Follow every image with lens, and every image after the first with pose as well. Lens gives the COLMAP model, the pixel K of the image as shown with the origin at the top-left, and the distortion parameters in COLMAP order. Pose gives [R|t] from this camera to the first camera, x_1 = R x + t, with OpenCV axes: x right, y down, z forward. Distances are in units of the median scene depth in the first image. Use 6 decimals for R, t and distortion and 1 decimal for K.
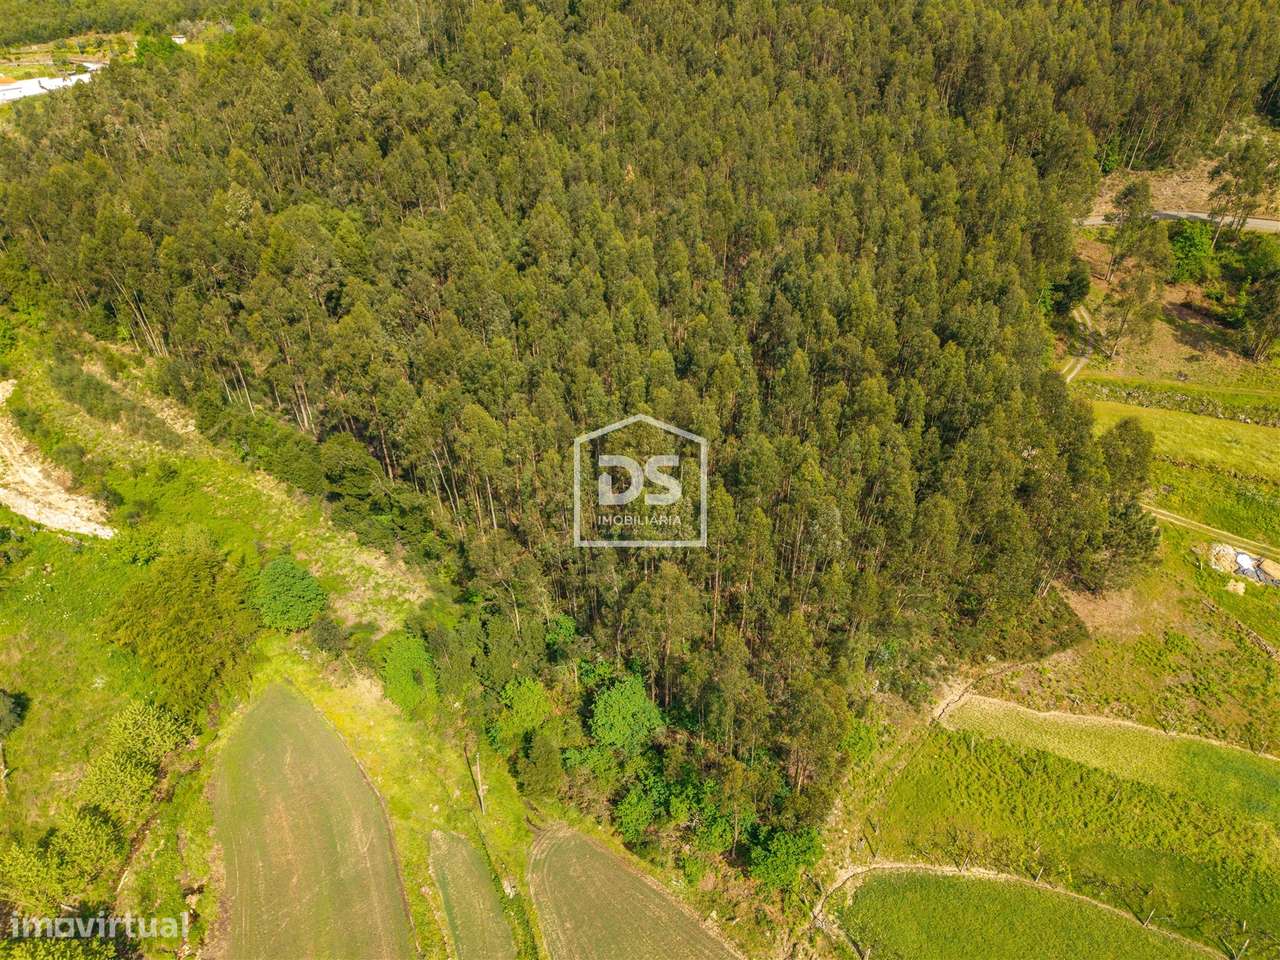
lens RADIAL K [[862.9, 0, 646.4], [0, 862.9, 474.7], [0, 0, 1]] dist [0.027506, -0.031546]
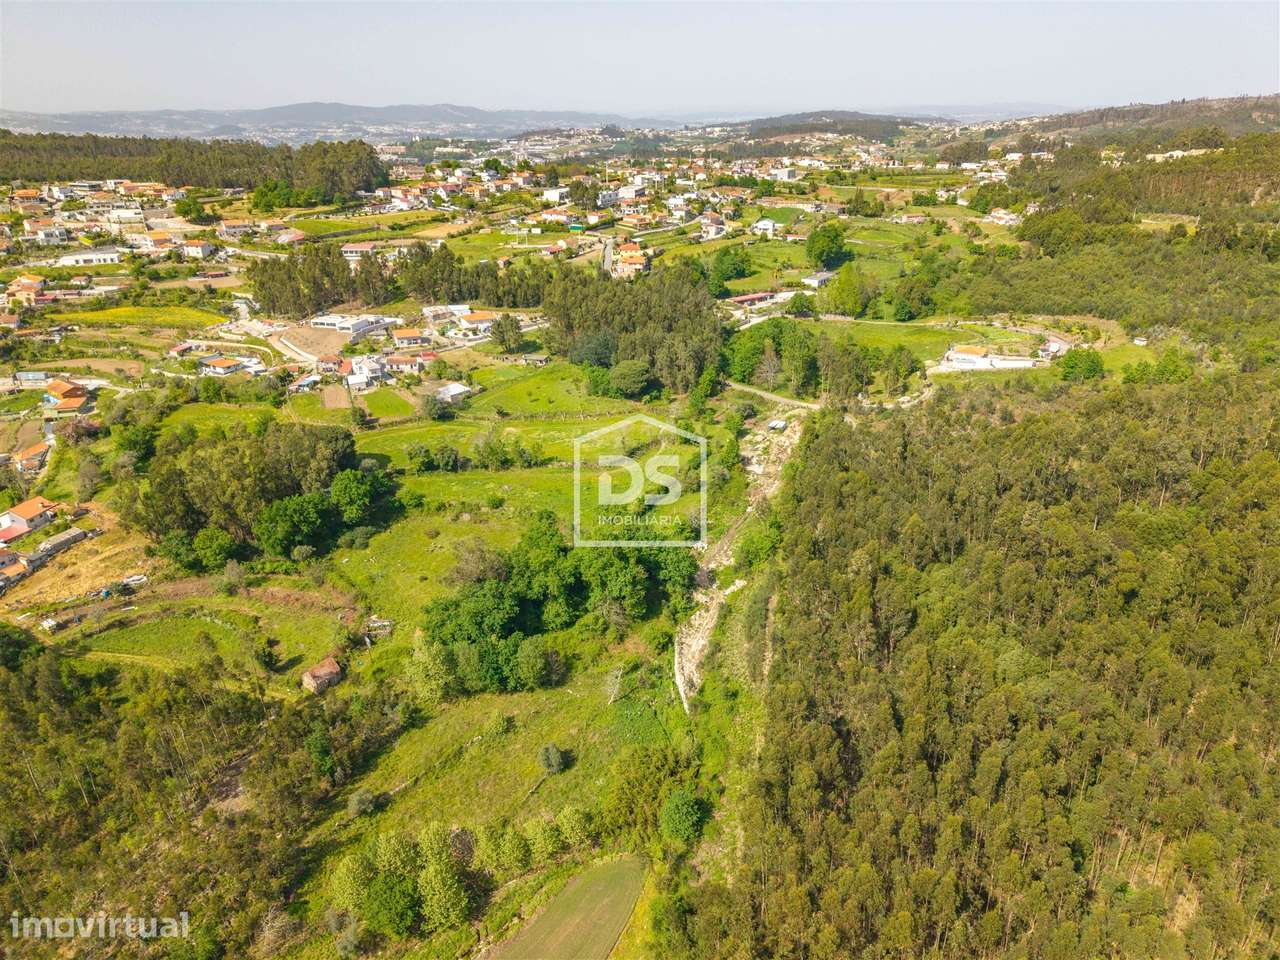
lens RADIAL K [[862.9, 0, 646.4], [0, 862.9, 474.7], [0, 0, 1]] dist [0.027506, -0.031546]
pose [[0.410451, 0.351094, -0.841584, 0.491323], [-0.495526, 0.860627, 0.117365, -0.411205], [0.765496, 0.368854, 0.527222, -0.039989]]
